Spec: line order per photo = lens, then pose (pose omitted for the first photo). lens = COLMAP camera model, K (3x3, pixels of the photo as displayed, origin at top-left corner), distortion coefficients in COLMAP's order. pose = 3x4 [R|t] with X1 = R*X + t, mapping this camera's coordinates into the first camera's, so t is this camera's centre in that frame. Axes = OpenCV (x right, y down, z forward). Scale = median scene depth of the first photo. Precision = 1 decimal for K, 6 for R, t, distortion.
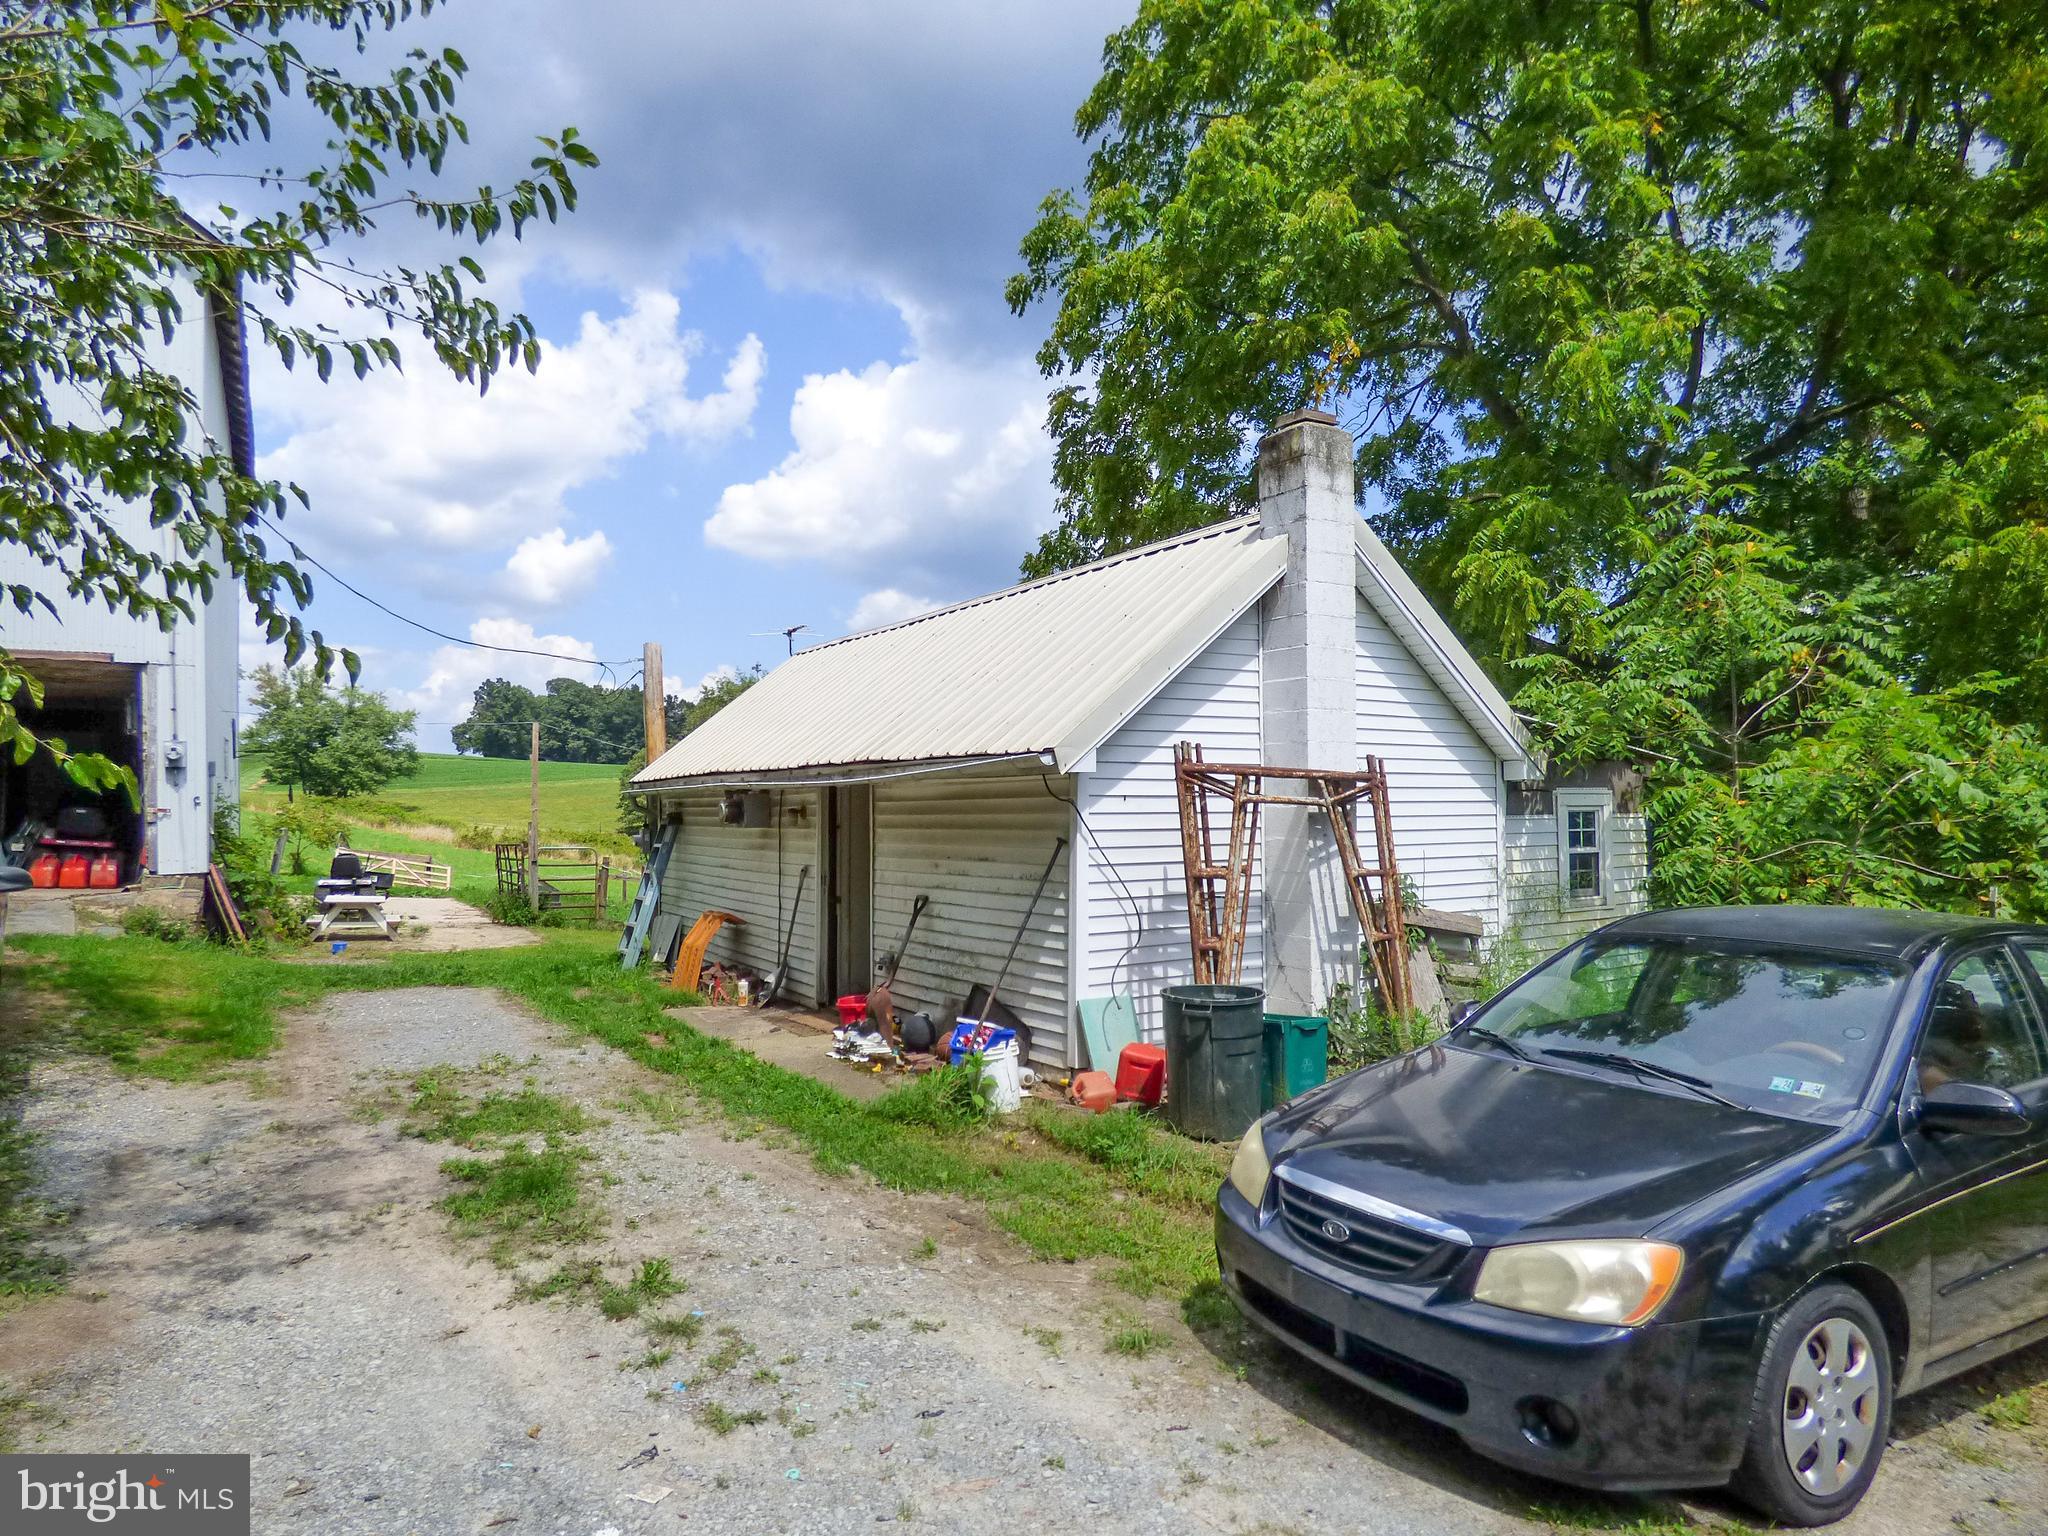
lens RADIAL K [[1234.8, 0, 1024.0], [0, 1234.8, 768.0], [0, 0, 1]] dist [-0.003126, -0.004773]
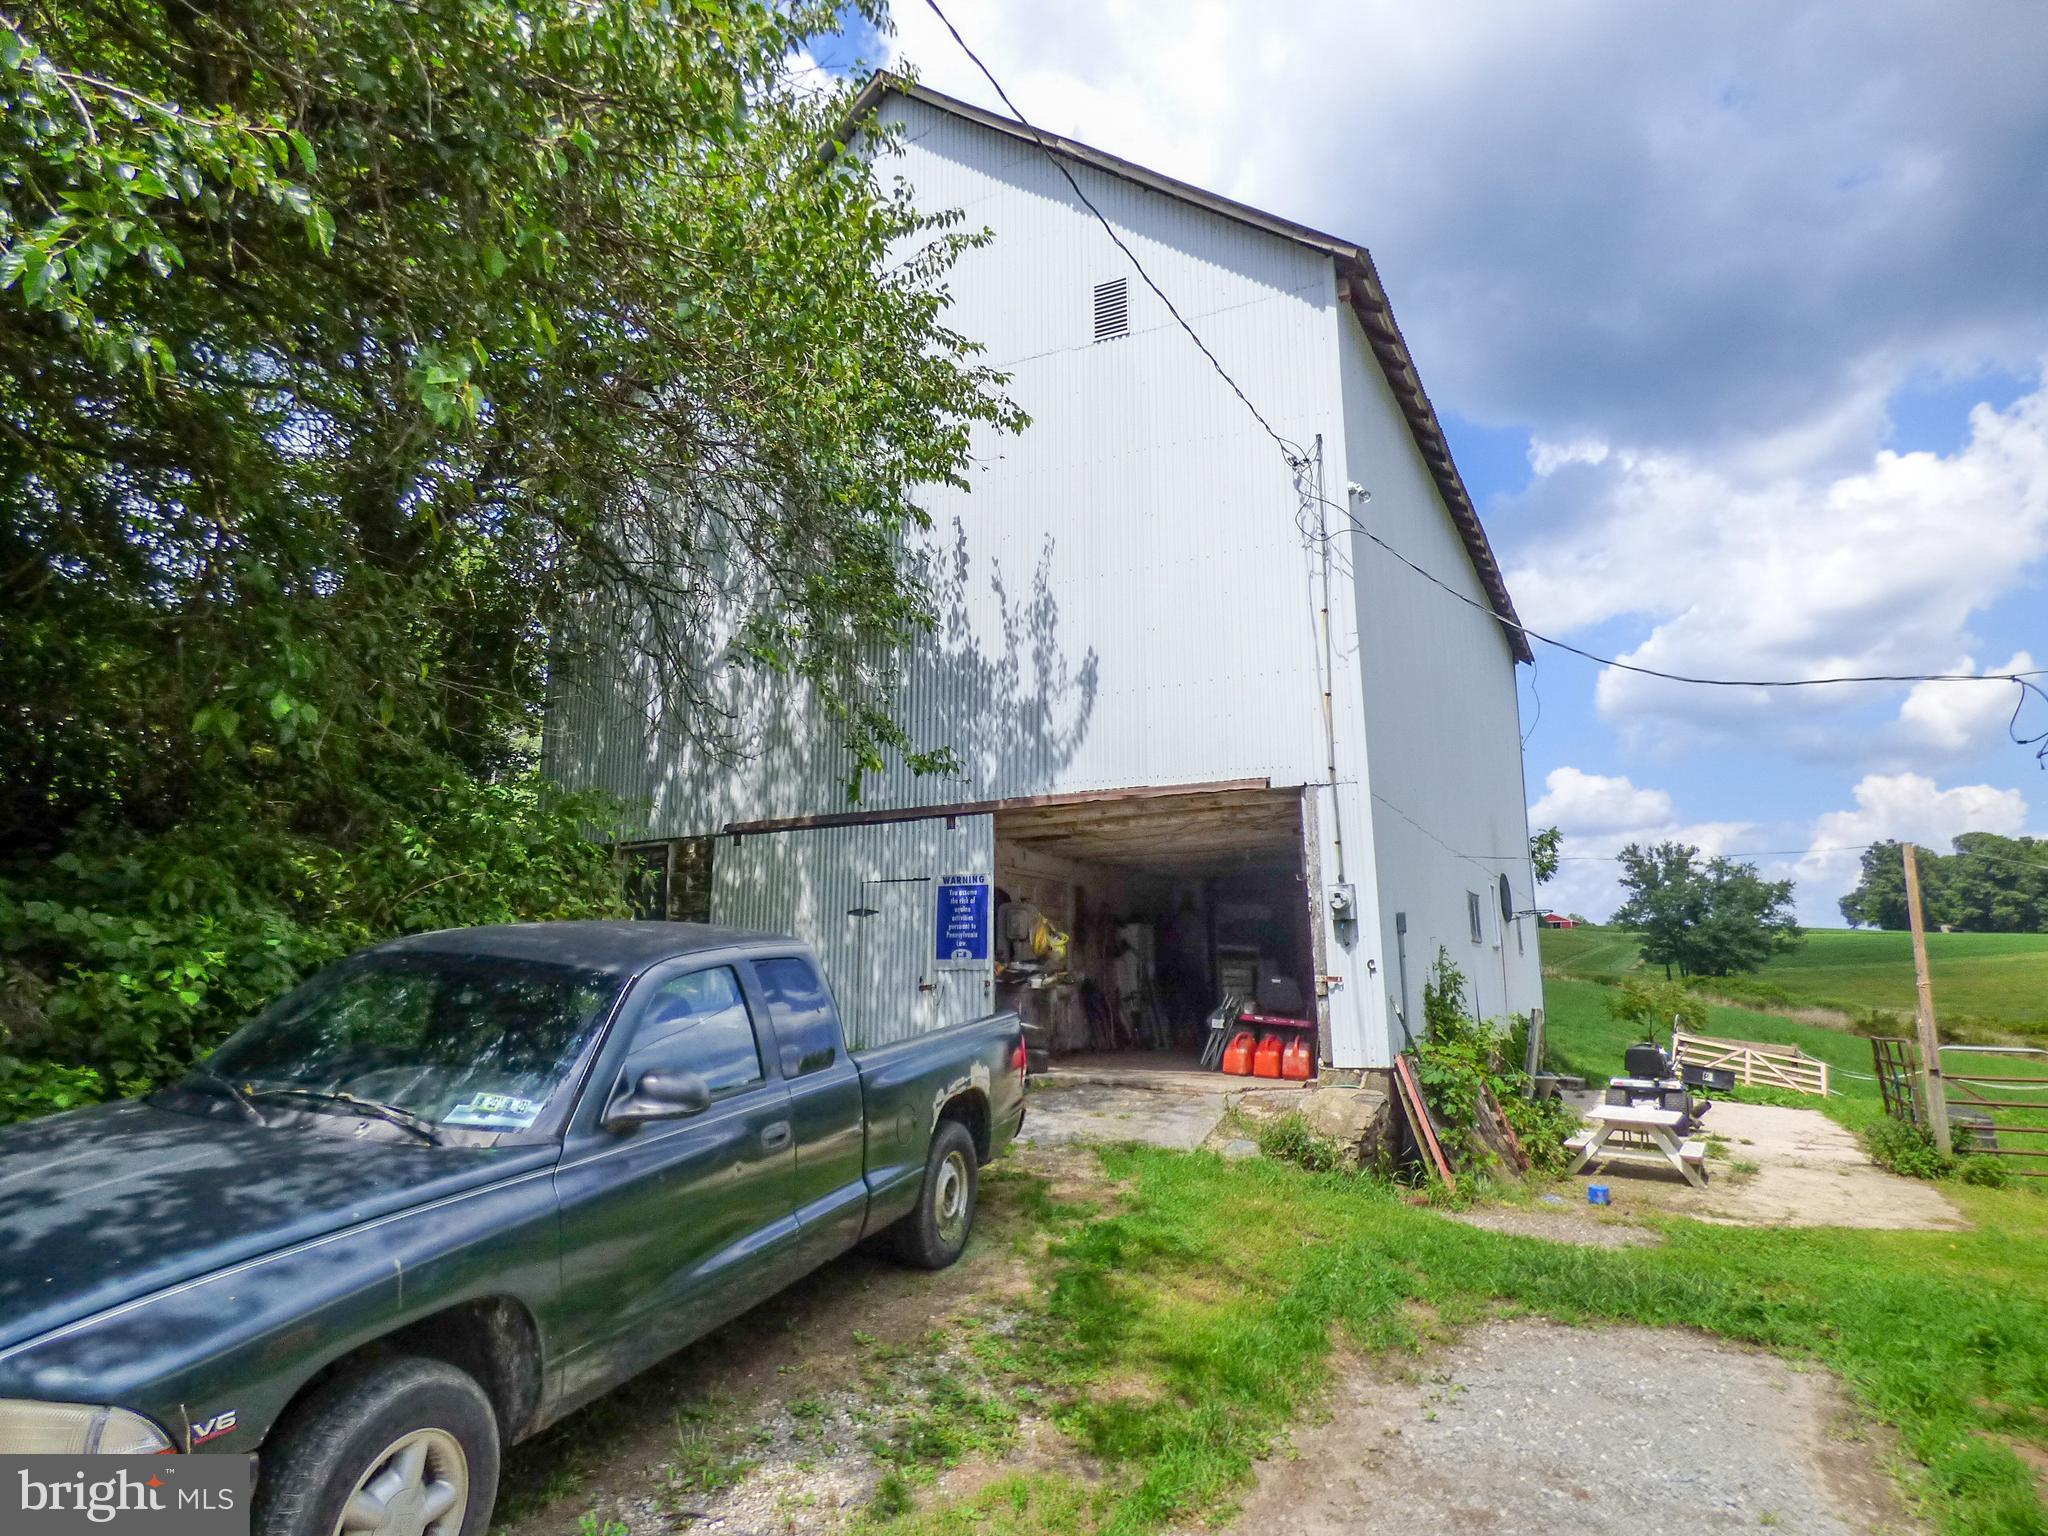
lens RADIAL K [[1234.8, 0, 1024.0], [0, 1234.8, 768.0], [0, 0, 1]] dist [-0.003126, -0.004773]
pose [[0.524199, -0.143138, -0.839480, -0.078710], [0.020561, 0.987613, -0.155557, 0.010560], [0.851348, 0.064282, 0.520649, 0.227385]]
